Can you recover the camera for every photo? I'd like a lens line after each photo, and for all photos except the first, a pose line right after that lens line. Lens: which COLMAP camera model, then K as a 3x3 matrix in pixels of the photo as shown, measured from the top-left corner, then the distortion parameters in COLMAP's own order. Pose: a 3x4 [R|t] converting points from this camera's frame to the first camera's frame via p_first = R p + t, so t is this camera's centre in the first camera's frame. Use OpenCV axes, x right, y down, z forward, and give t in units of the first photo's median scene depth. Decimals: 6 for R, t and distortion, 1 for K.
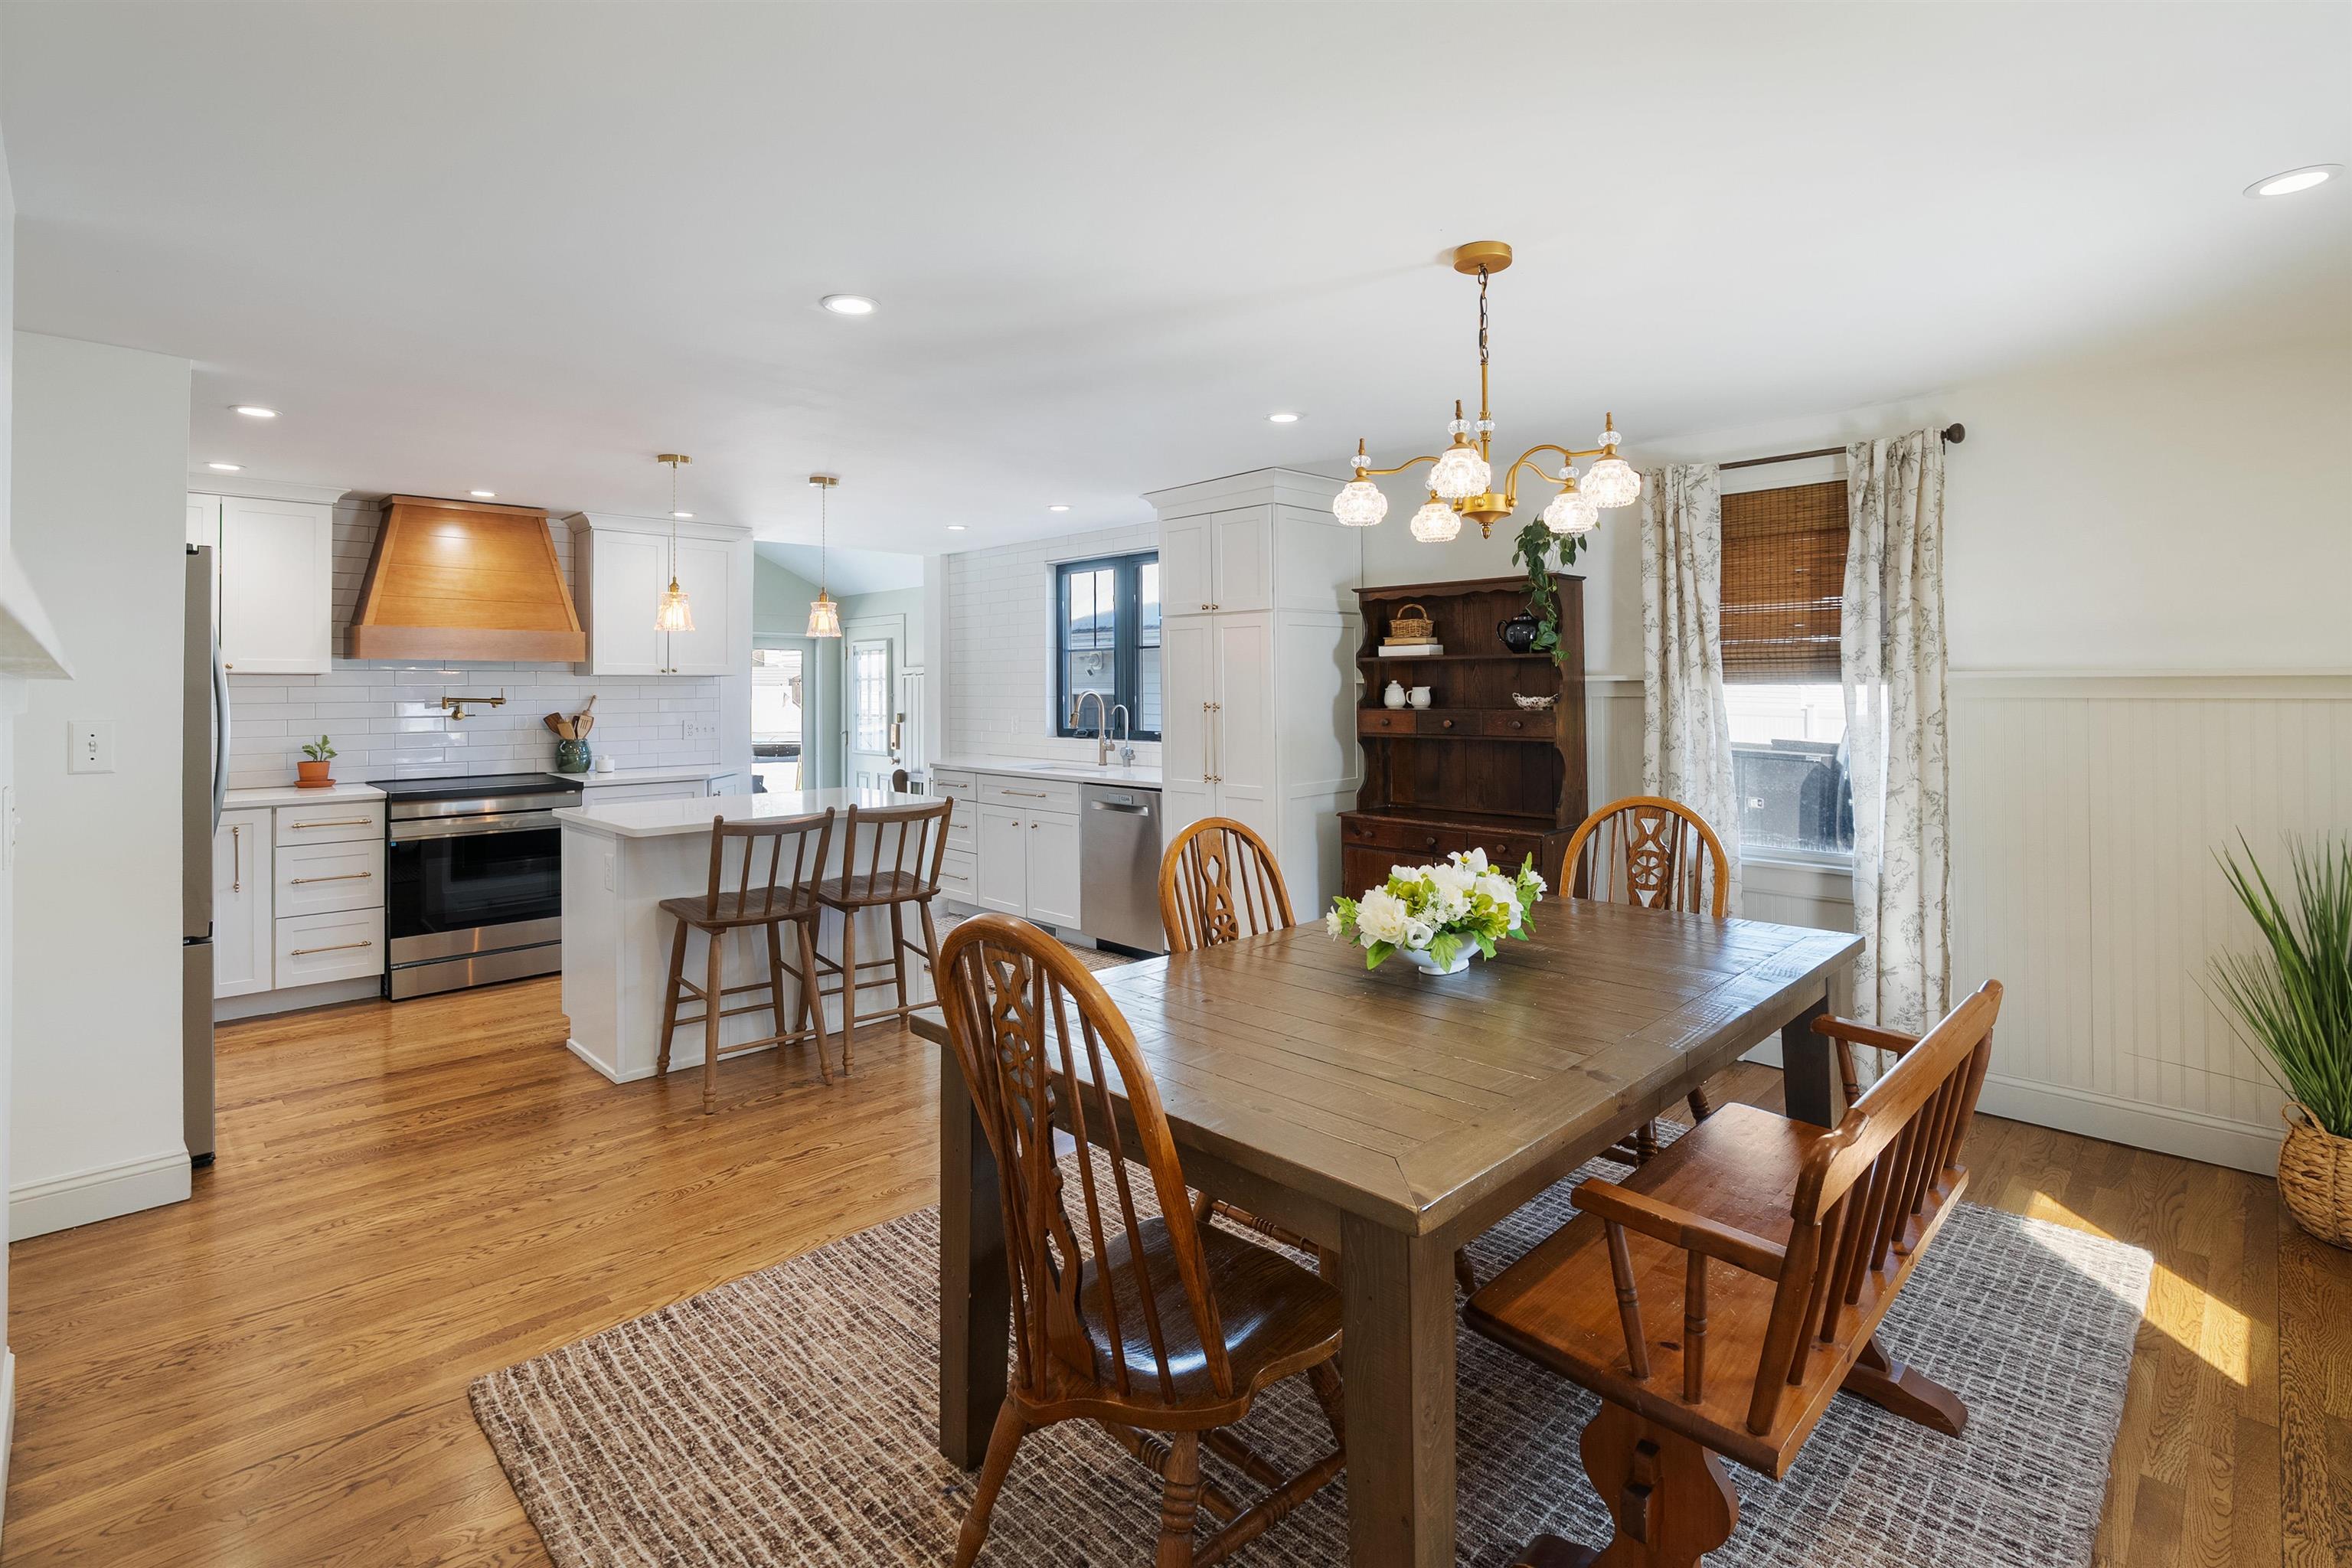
lens RADIAL K [[1089.6, 0, 1202.4], [0, 1089.6, 702.9], [0, 0, 1]] dist [0.015797, -0.000842]
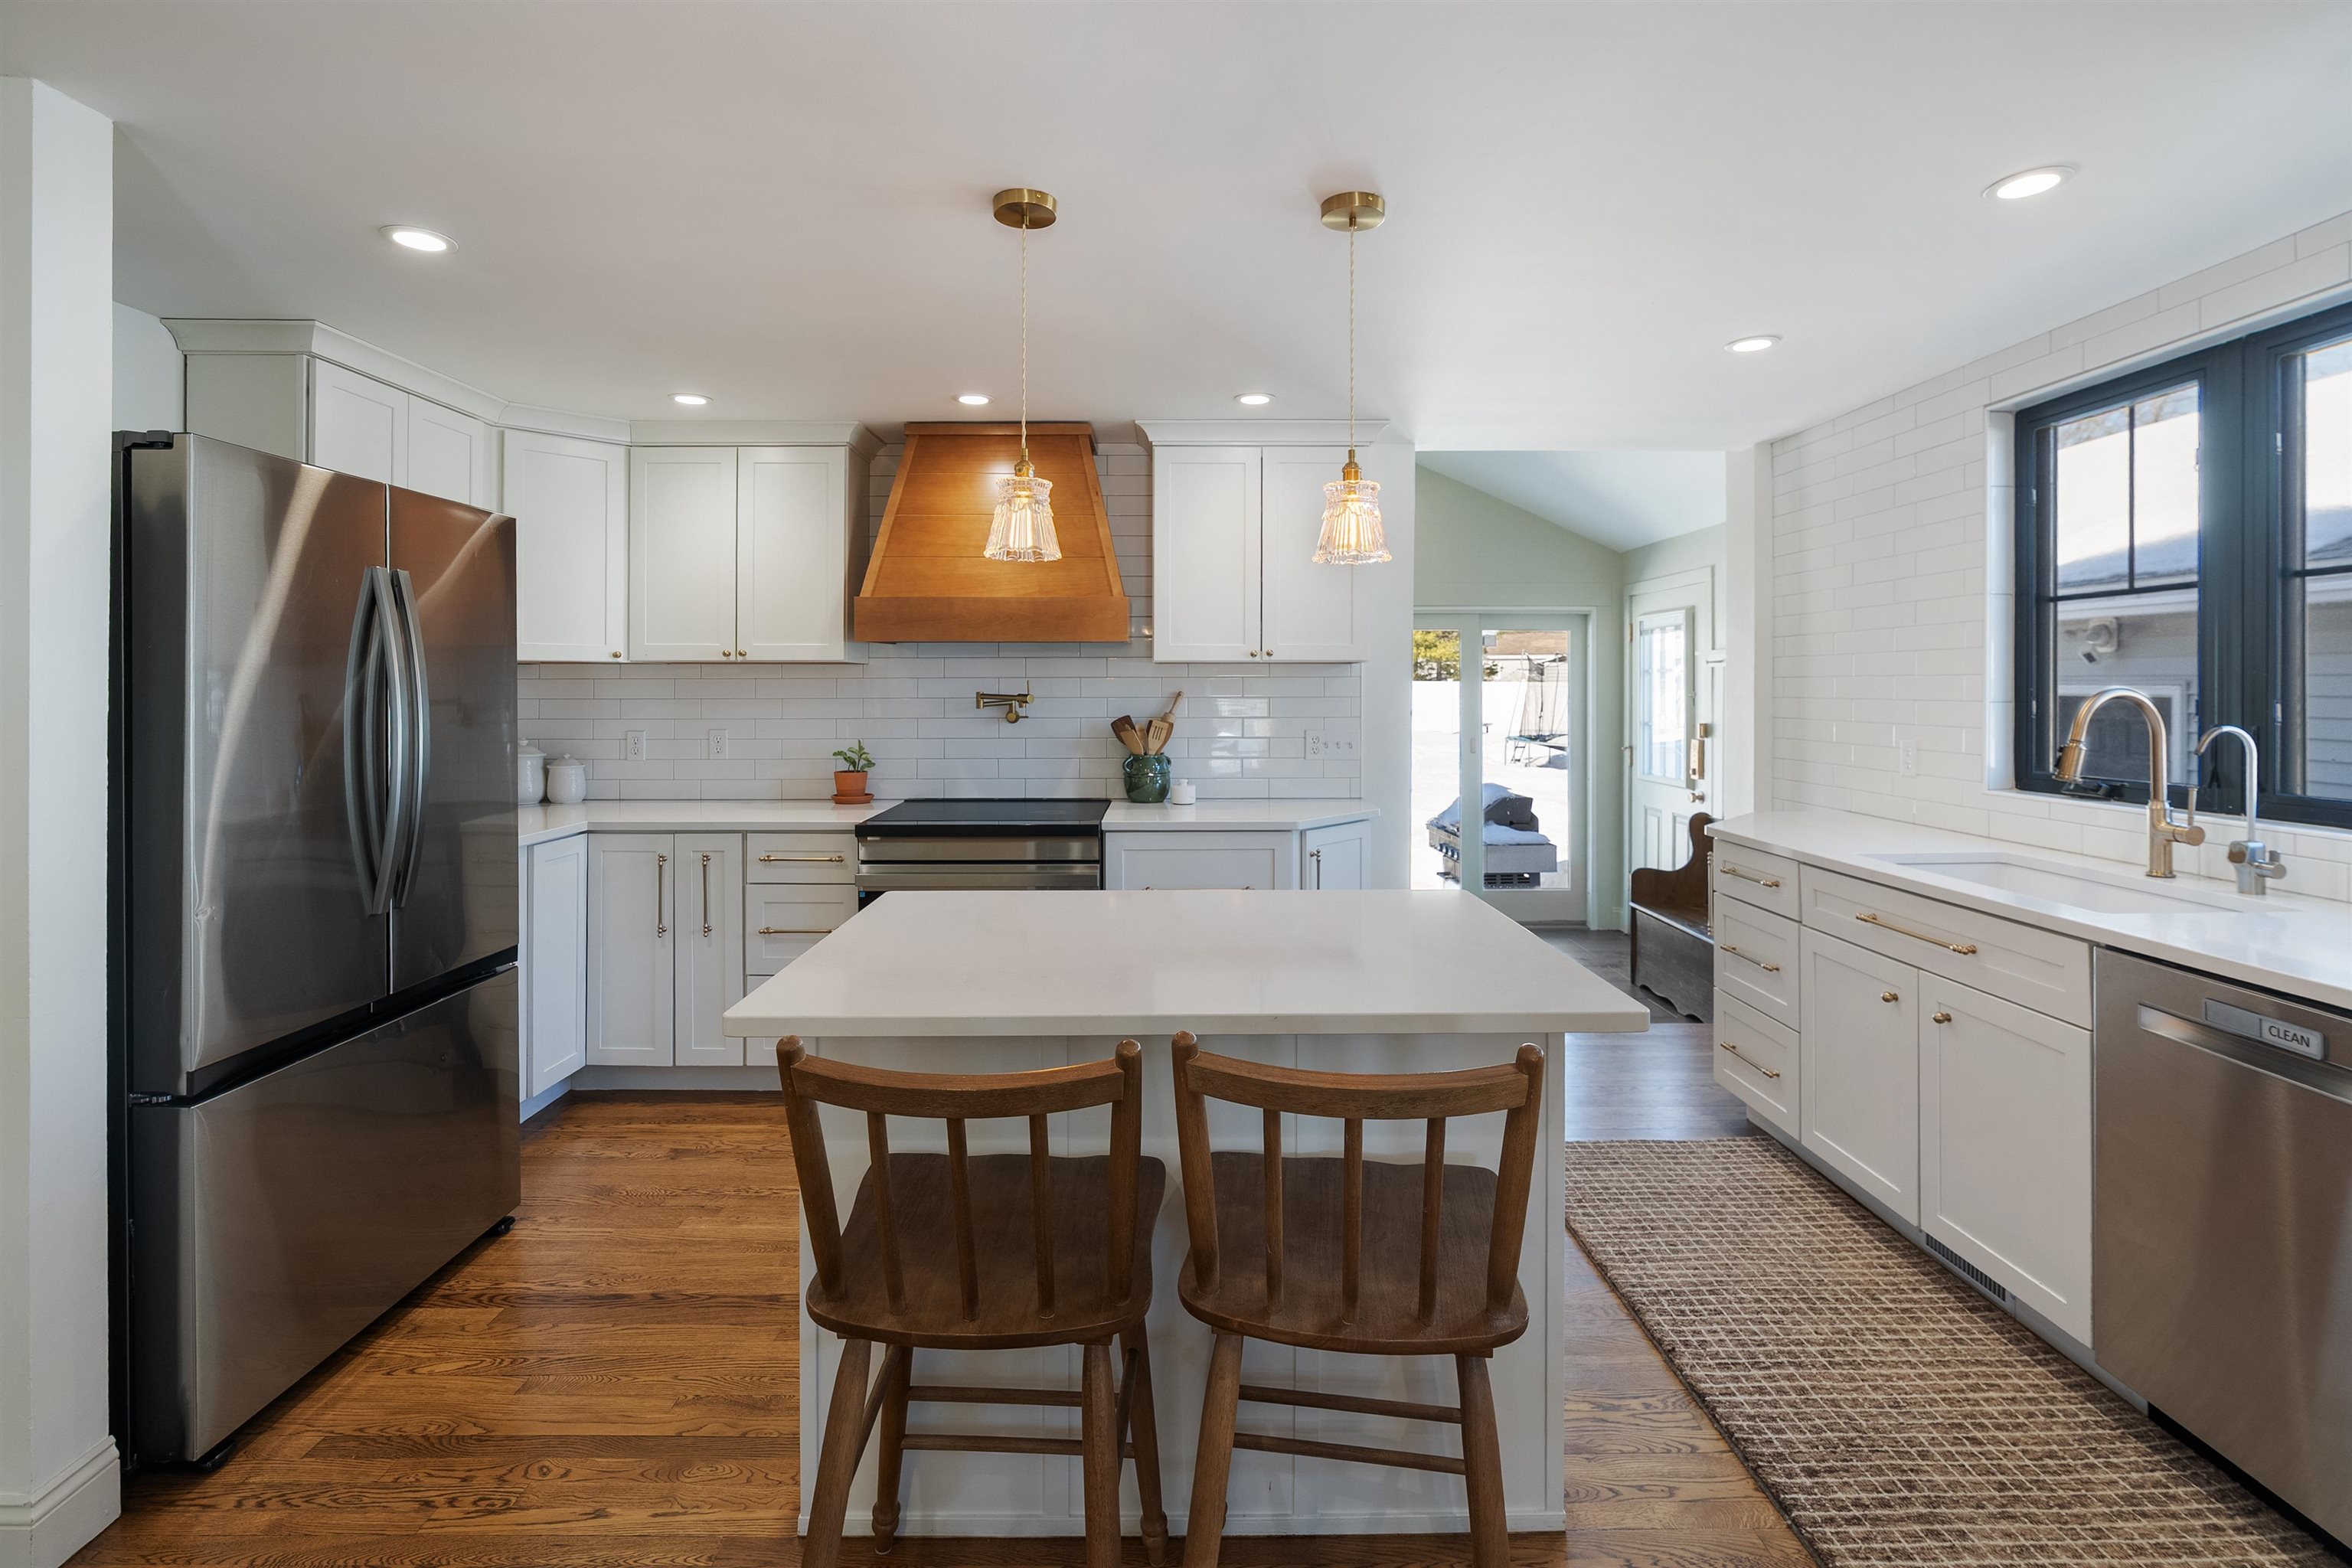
lens RADIAL K [[1089.6, 0, 1172.9], [0, 1089.6, 684.6], [0, 0, 1]] dist [0.015797, -0.000842]
pose [[0.703433, 0.002053, -0.710759, -0.069177], [-0.012069, 0.999886, -0.009056, -0.005297], [0.710660, 0.014949, 0.703377, 0.538807]]
